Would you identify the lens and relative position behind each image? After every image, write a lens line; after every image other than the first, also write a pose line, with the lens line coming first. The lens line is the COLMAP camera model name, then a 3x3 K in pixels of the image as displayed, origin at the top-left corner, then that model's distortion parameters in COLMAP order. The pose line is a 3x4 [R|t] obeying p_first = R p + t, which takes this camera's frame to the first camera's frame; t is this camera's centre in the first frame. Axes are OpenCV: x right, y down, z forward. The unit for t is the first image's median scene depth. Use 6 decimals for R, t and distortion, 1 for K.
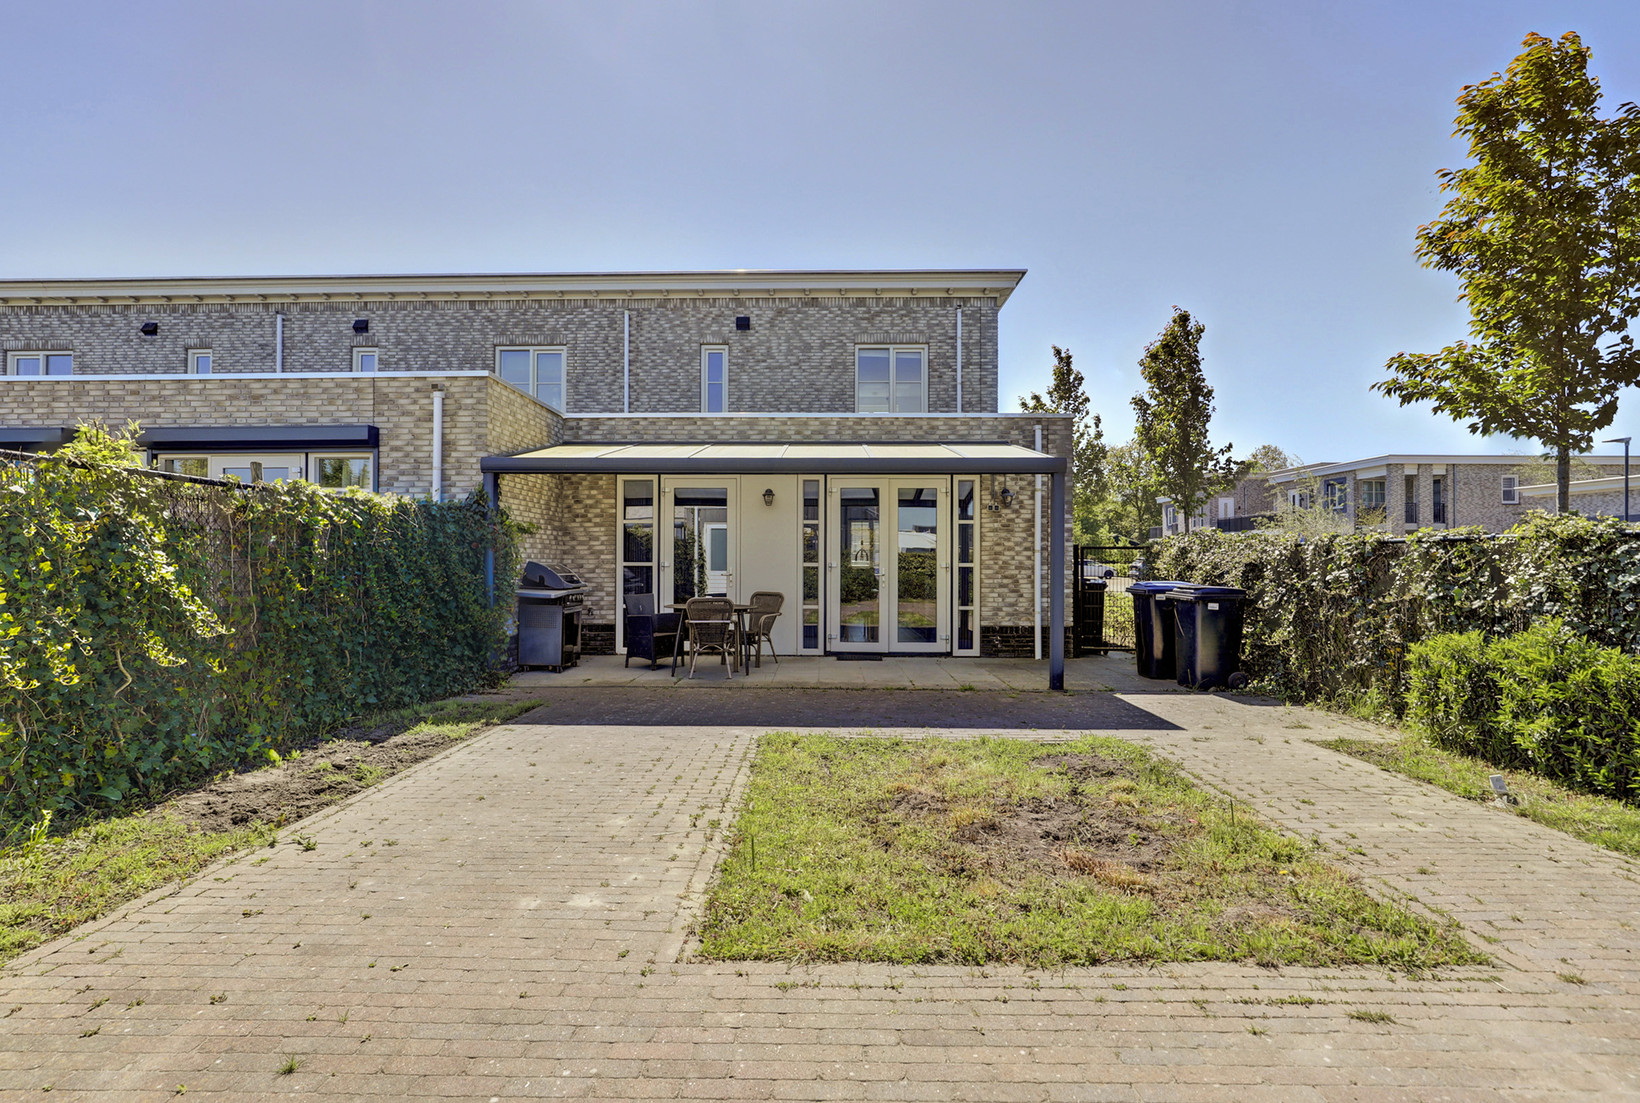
lens RADIAL K [[757.2, 0, 812.3], [0, 757.2, 553.6], [0, 0, 1]] dist [-0.016170, 0.003520]
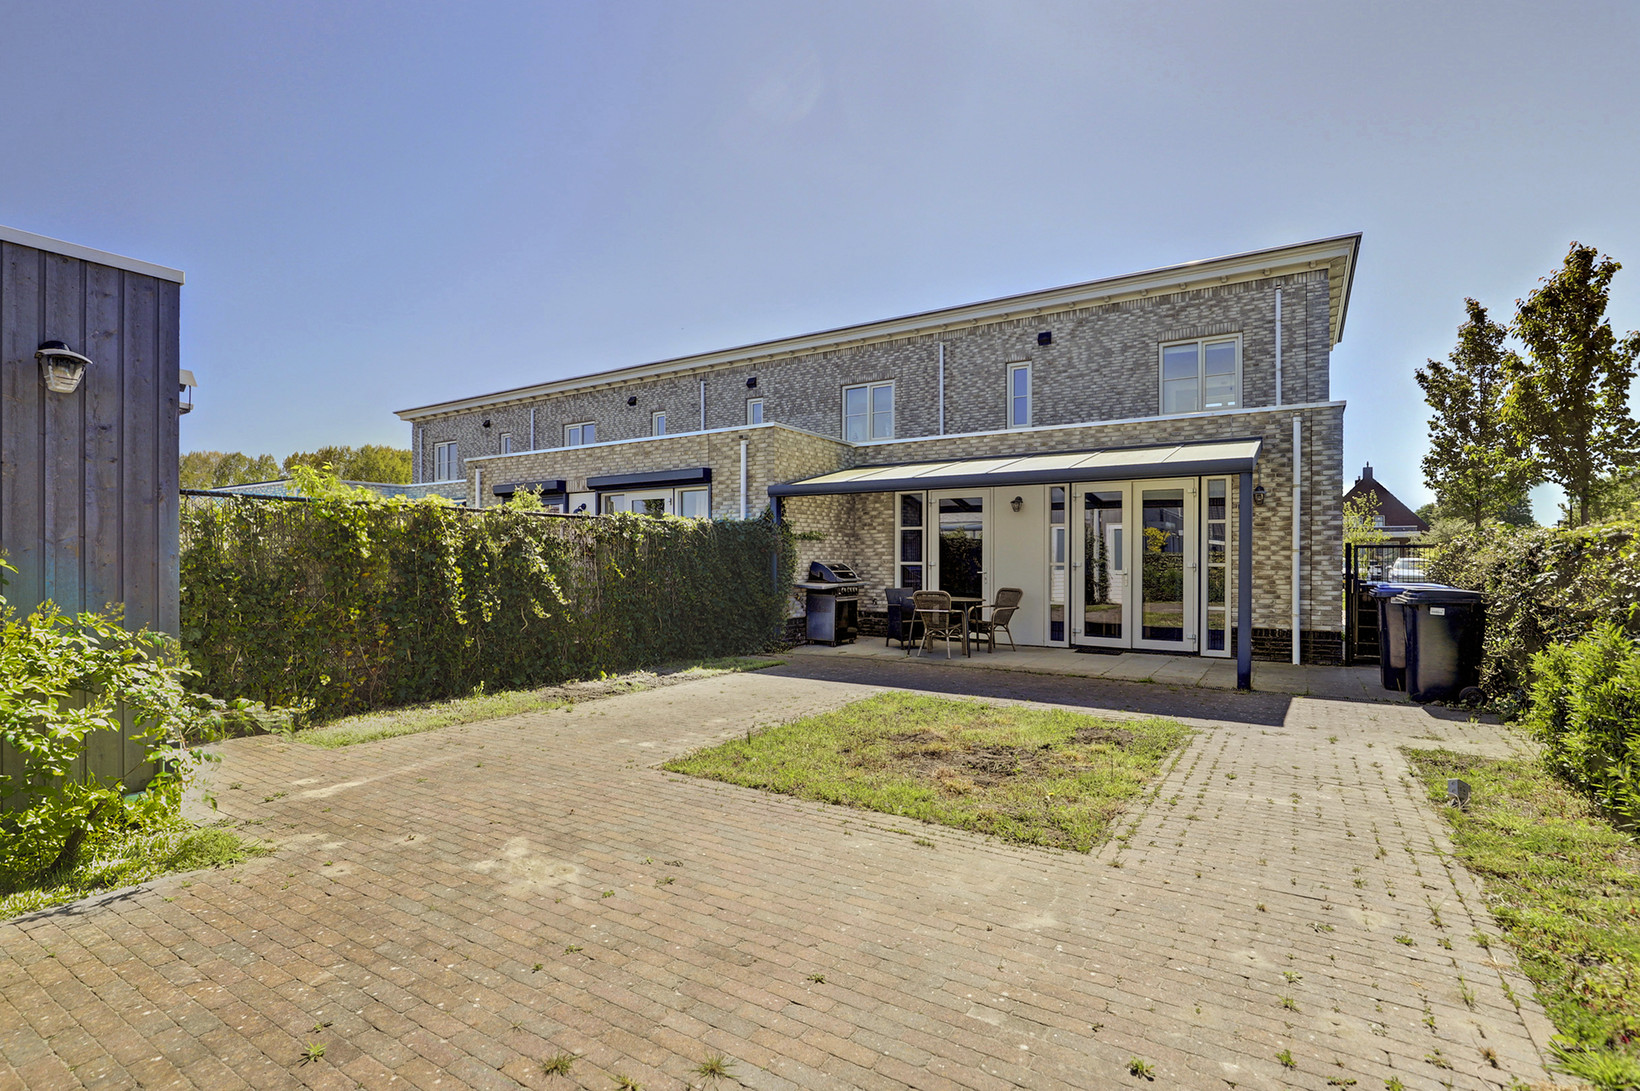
lens RADIAL K [[757.2, 0, 849.3], [0, 757.2, 561.5], [0, 0, 1]] dist [-0.016170, 0.003520]
pose [[0.869937, 0.000214, -0.493163, 0.277676], [0.005293, 0.999938, 0.009770, -0.001770], [0.493134, -0.011110, 0.869882, -0.098014]]
